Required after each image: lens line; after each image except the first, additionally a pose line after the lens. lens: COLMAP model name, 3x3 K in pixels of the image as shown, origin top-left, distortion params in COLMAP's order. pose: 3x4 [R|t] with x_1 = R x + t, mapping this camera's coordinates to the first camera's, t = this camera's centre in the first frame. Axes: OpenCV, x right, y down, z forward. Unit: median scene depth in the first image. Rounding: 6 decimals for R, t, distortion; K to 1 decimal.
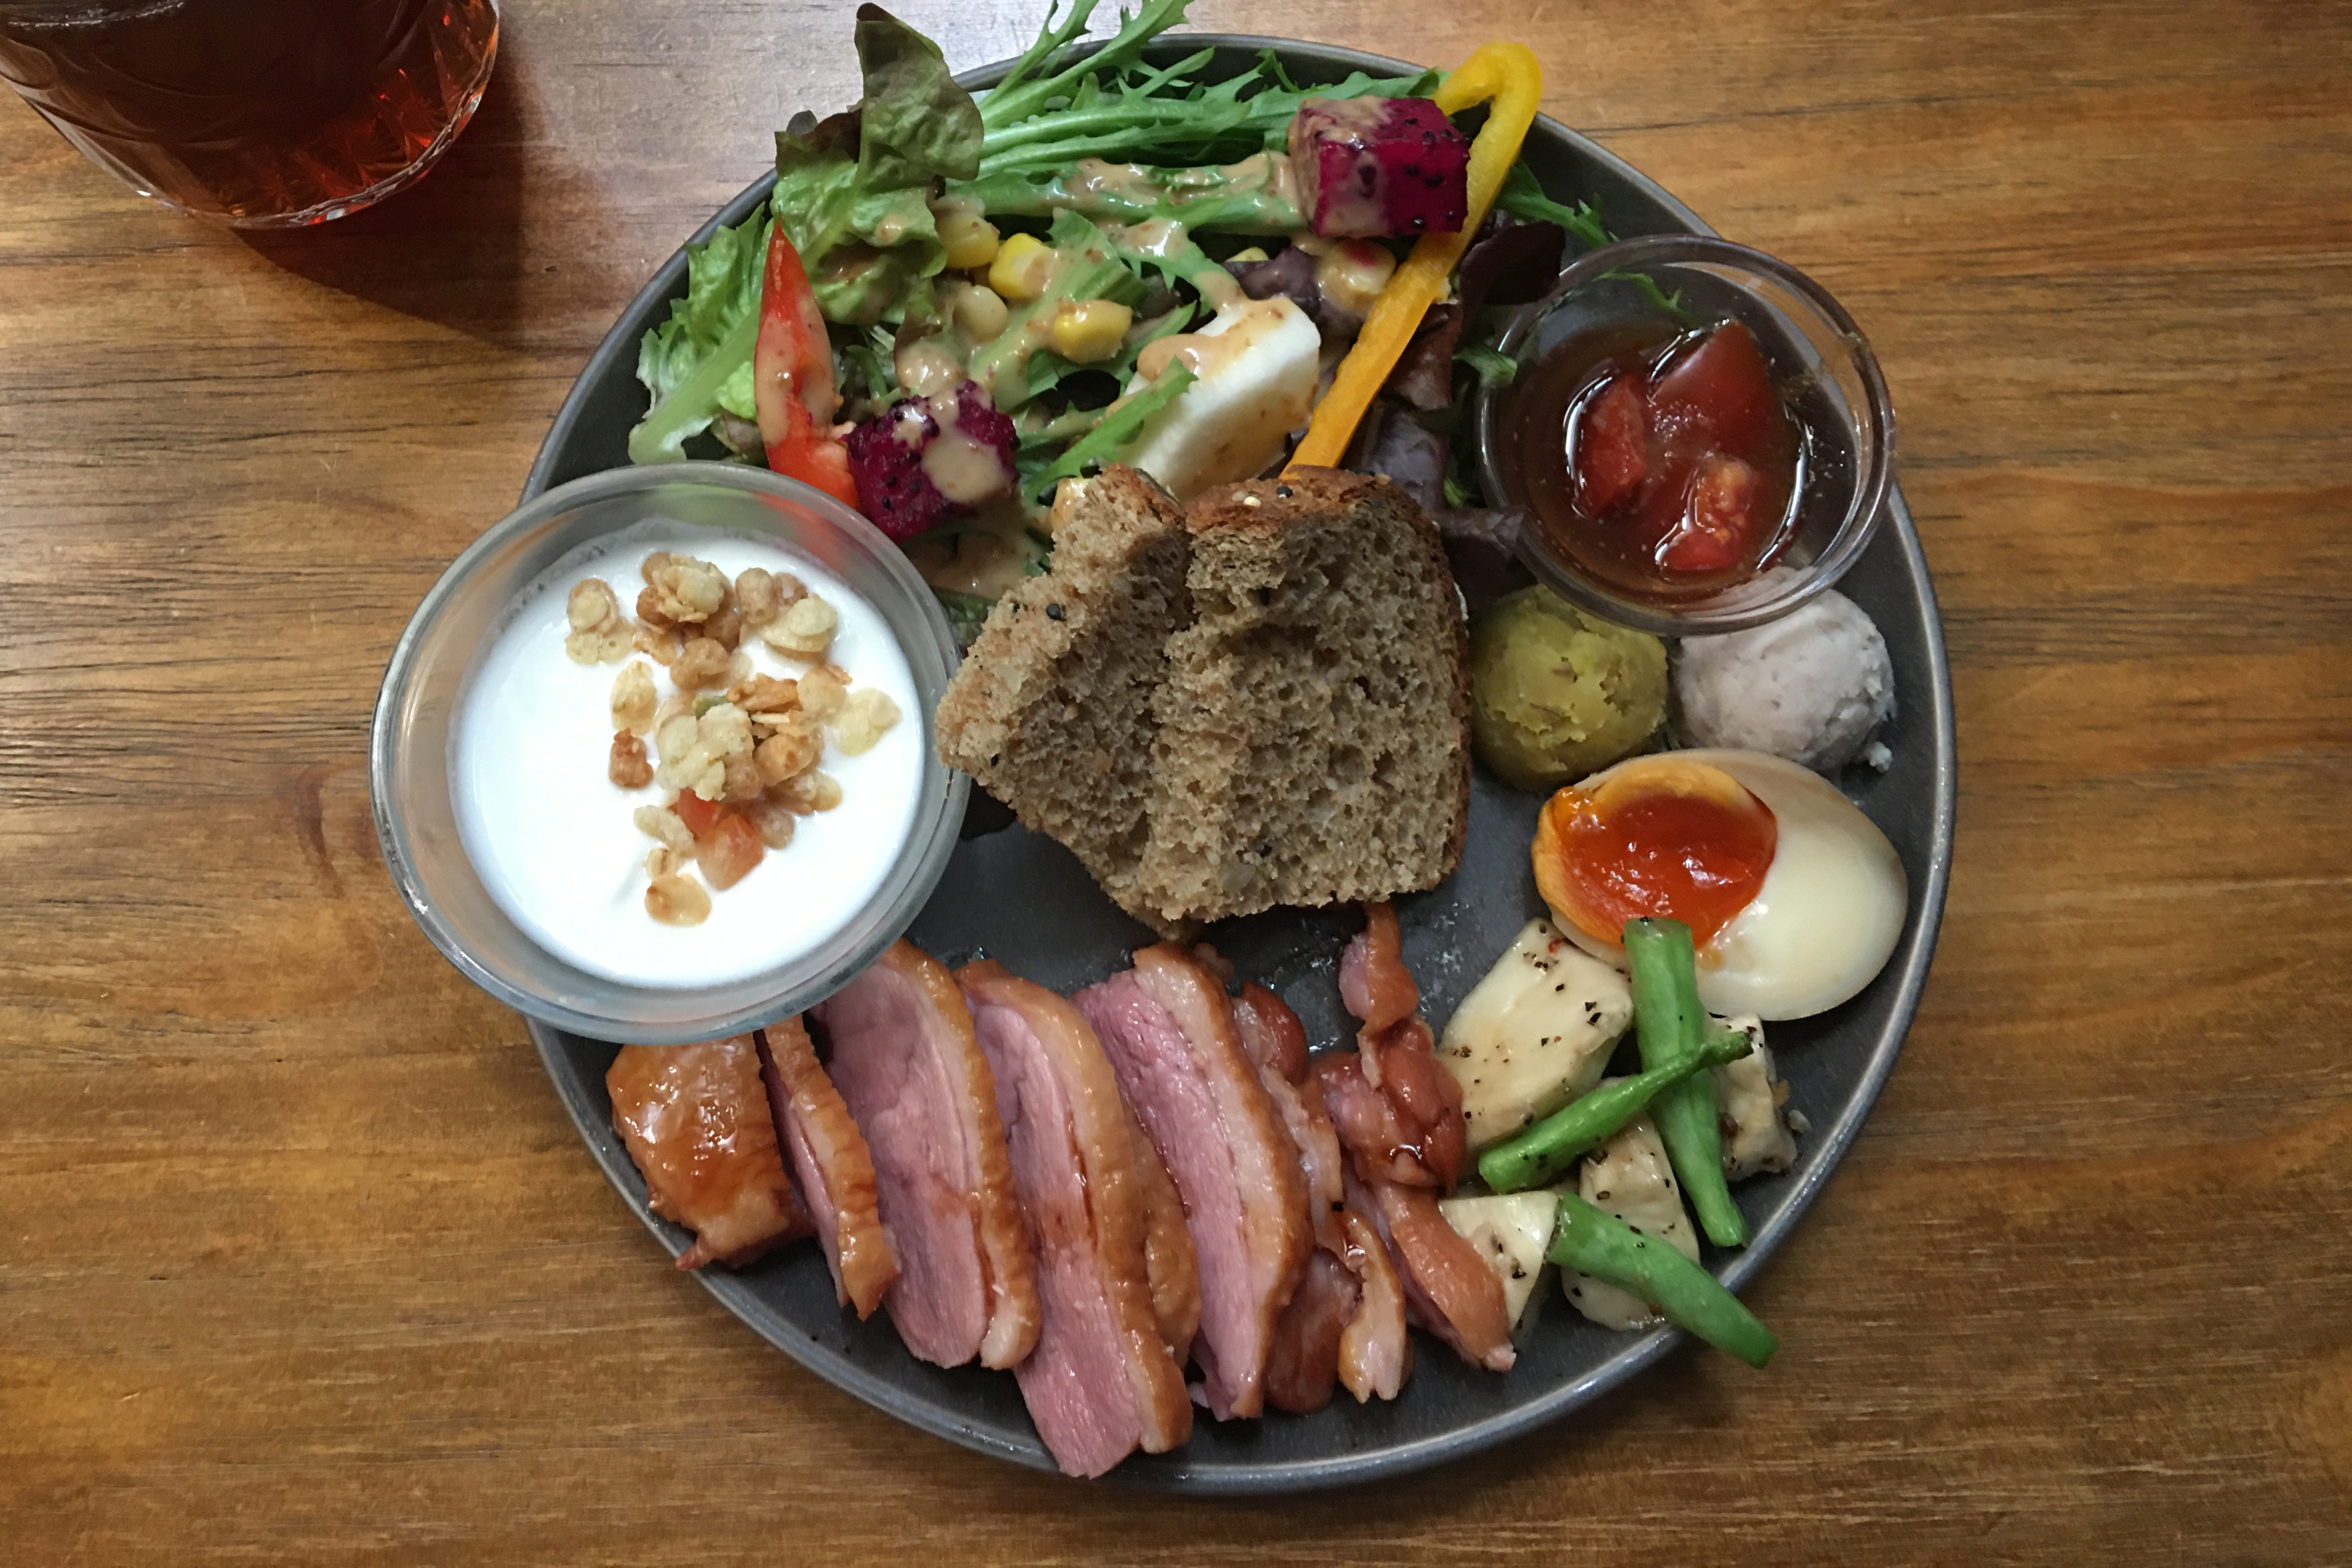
lens RADIAL K [[2110.4, 0, 1145.6], [0, 2110.4, 693.5], [0, 0, 1]] dist [0.098528, -0.193905]
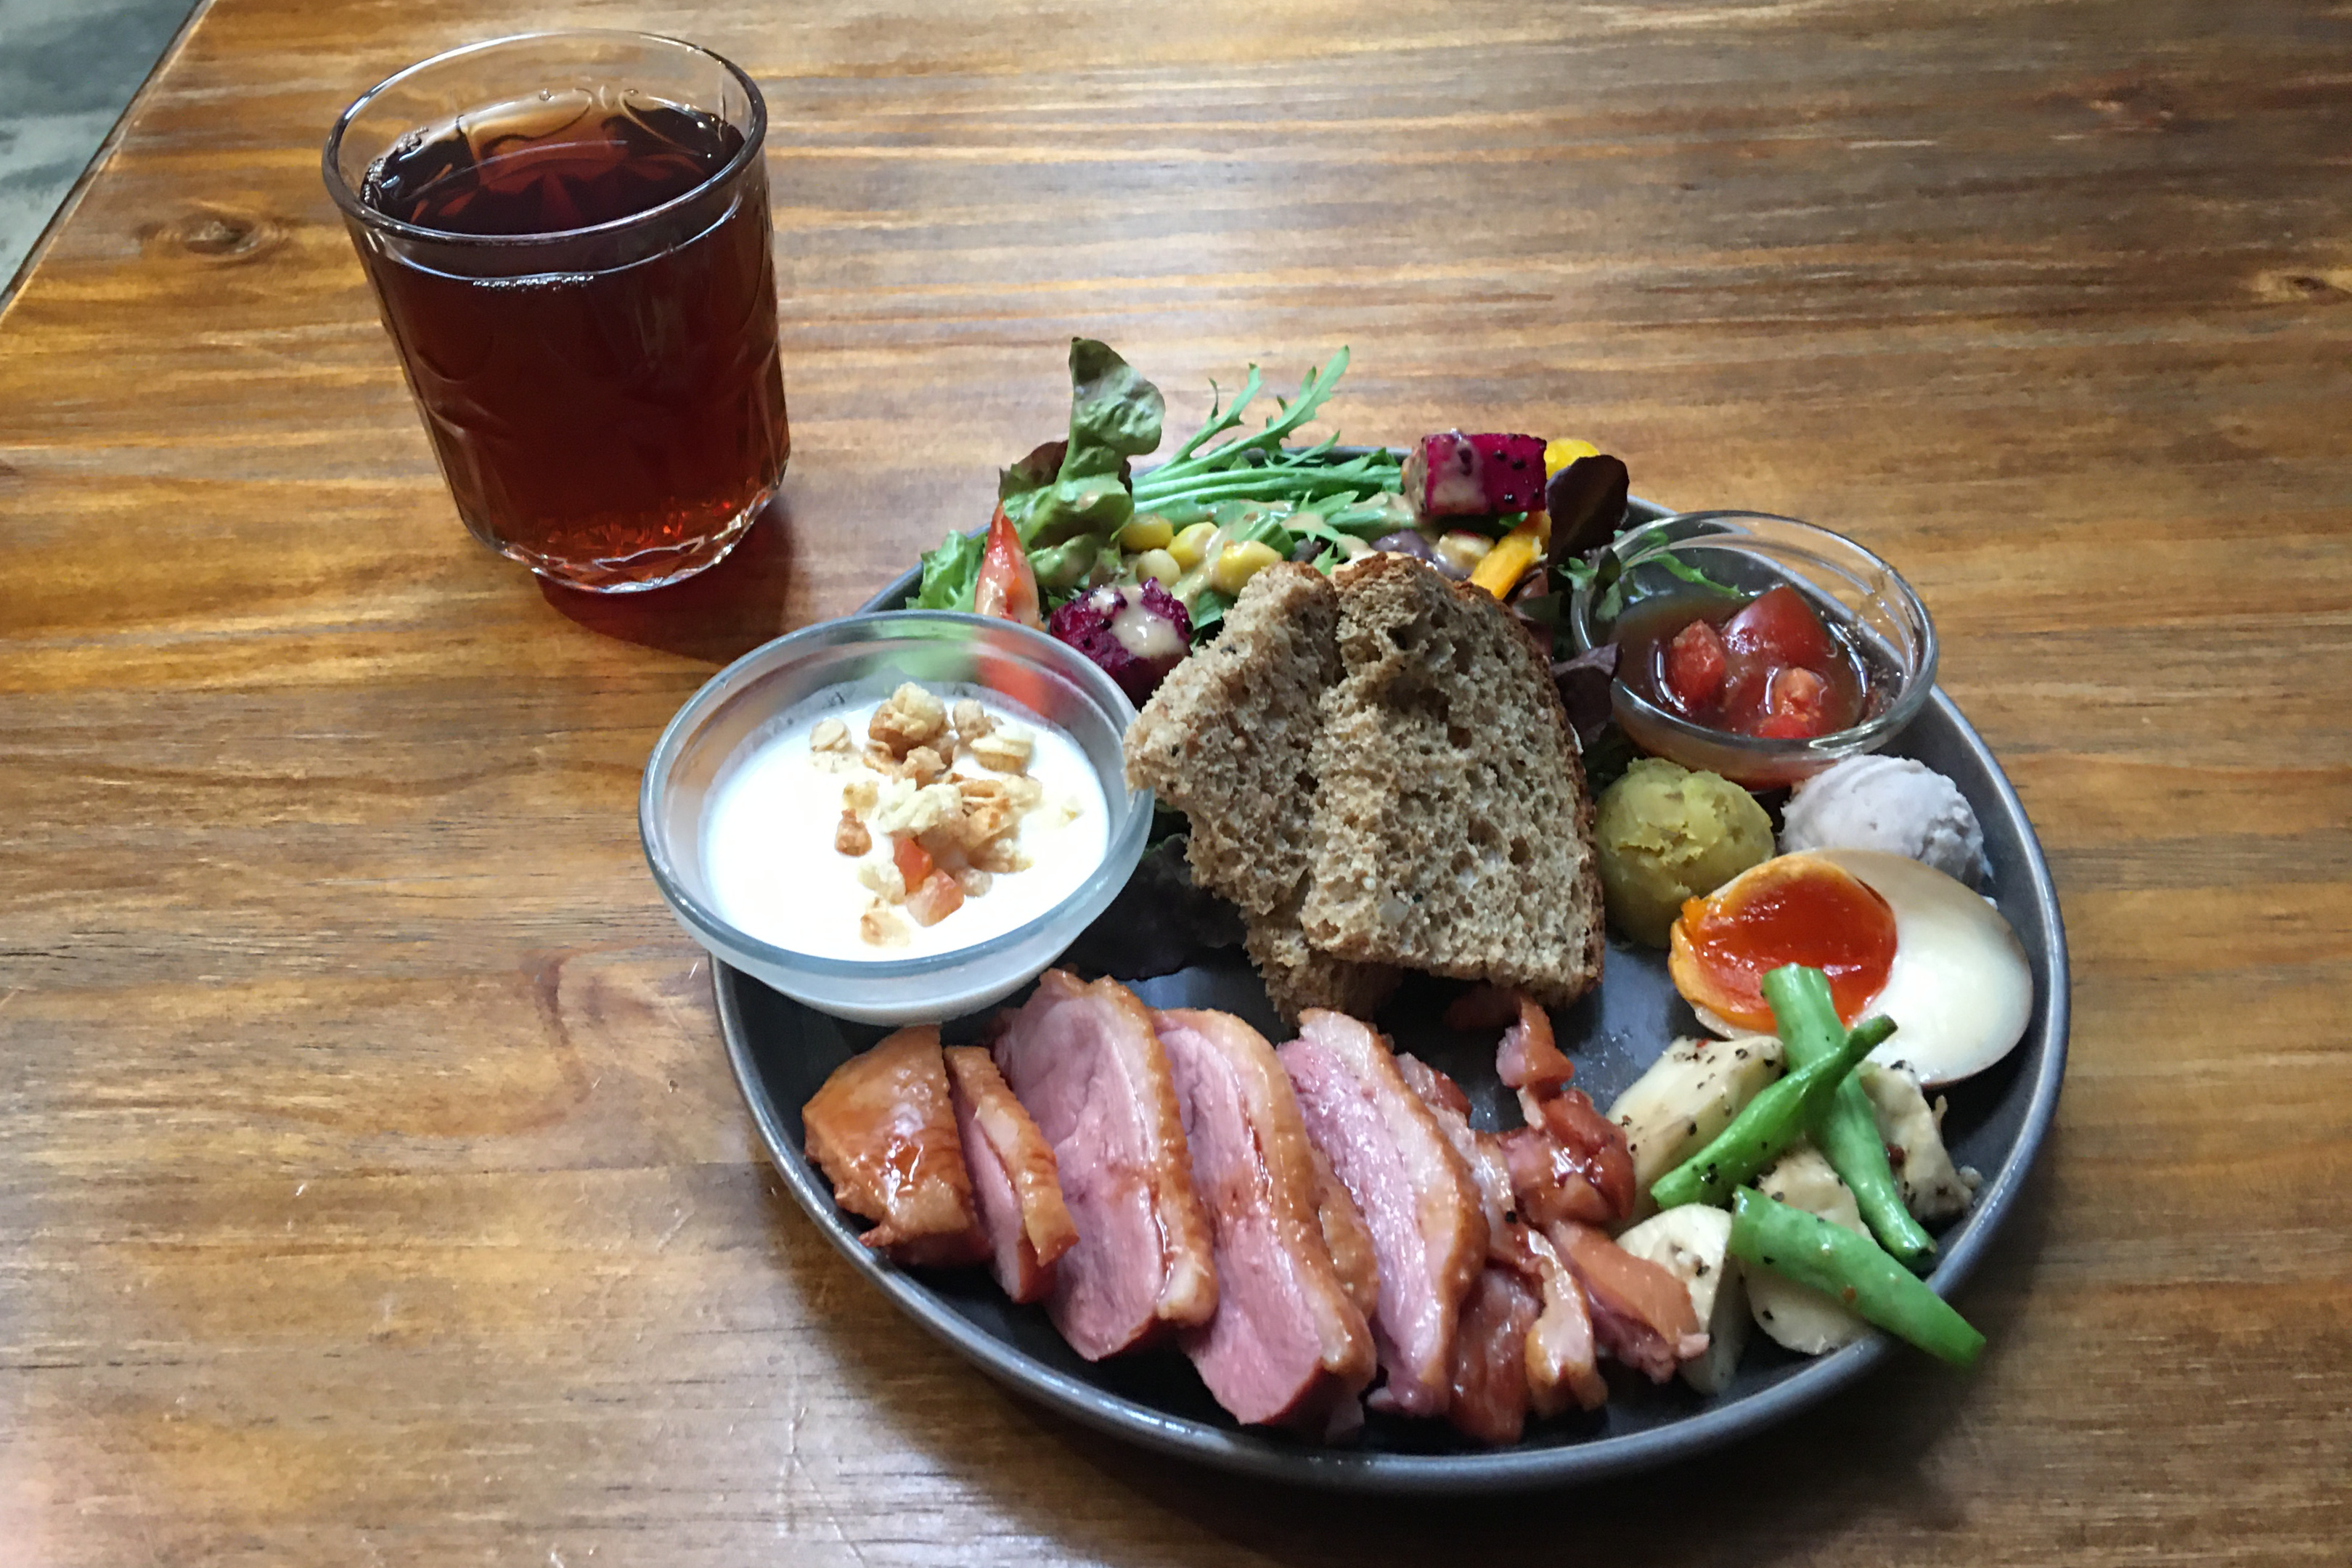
lens RADIAL K [[2110.4, 0, 1145.6], [0, 2110.4, 693.5], [0, 0, 1]] dist [0.098528, -0.193905]
pose [[0.998520, -0.020820, -0.050247, -0.025523], [-0.010615, 0.831474, -0.555463, 0.574406], [0.053344, 0.555174, 0.830022, 0.018503]]
